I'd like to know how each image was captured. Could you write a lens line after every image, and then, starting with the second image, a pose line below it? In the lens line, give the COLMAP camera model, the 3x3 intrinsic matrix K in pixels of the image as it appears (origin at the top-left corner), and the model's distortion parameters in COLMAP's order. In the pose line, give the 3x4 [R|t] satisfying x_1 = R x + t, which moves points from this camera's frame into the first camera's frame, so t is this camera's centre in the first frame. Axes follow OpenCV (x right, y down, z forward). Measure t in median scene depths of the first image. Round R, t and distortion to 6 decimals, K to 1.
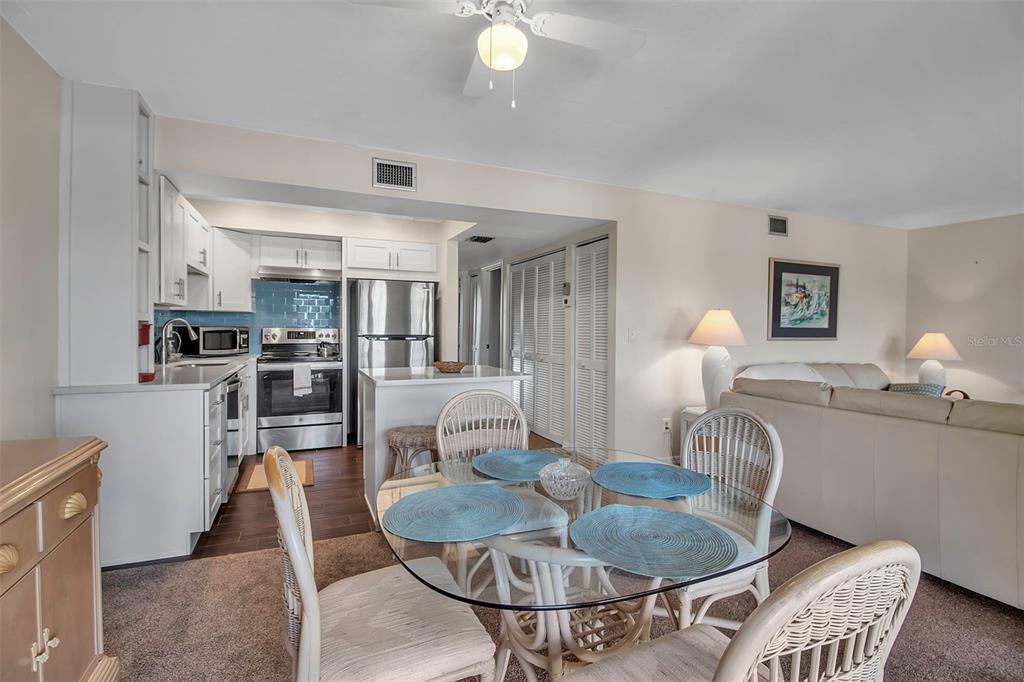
lens RADIAL K [[478.7, 0, 513.0], [0, 478.7, 332.1], [0, 0, 1]] dist [-0.000351, -0.010050]
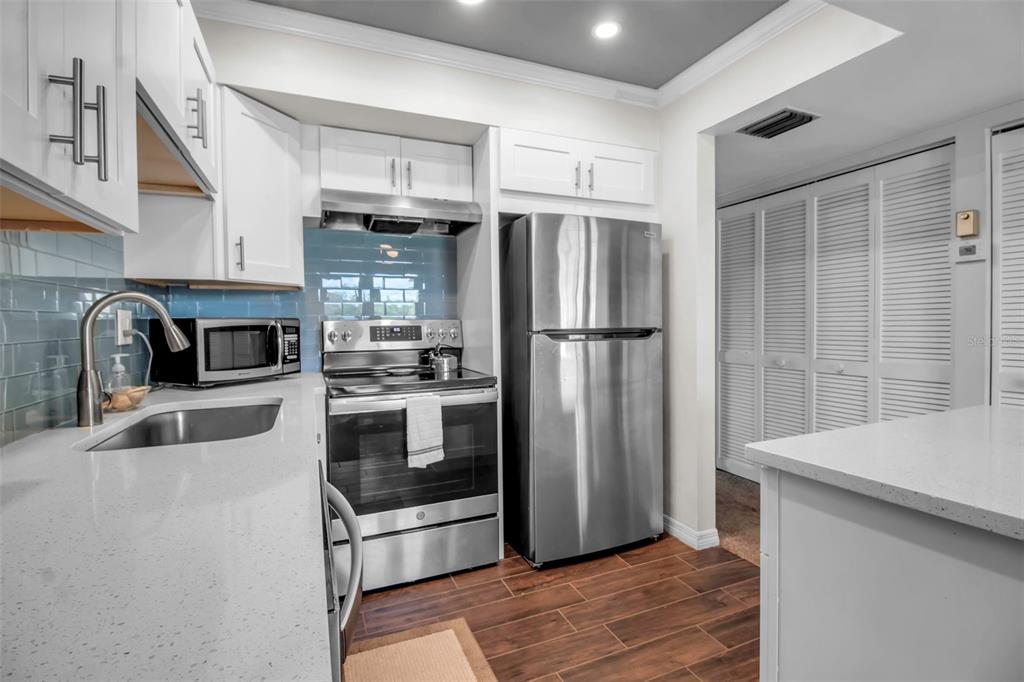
lens RADIAL K [[478.7, 0, 510.2], [0, 478.7, 333.5], [0, 0, 1]] dist [-0.000351, -0.010050]
pose [[0.999704, -0.020000, -0.013885, -0.339991], [0.020168, 0.999723, 0.012096, 0.002866], [0.013639, -0.012372, 0.999830, 0.530523]]
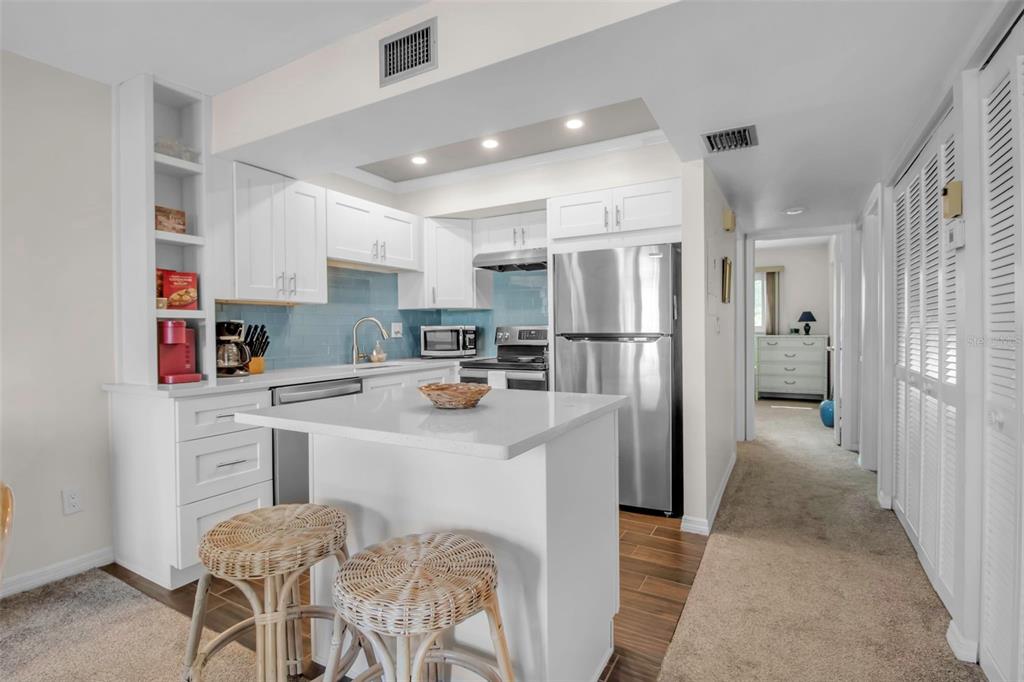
lens RADIAL K [[478.7, 0, 508.3], [0, 478.7, 330.9], [0, 0, 1]] dist [-0.000351, -0.010050]
pose [[0.597538, -0.011104, -0.801763, 0.197306], [0.007417, 0.999938, -0.008321, 0.007320], [0.801806, -0.000975, 0.597584, 0.528085]]
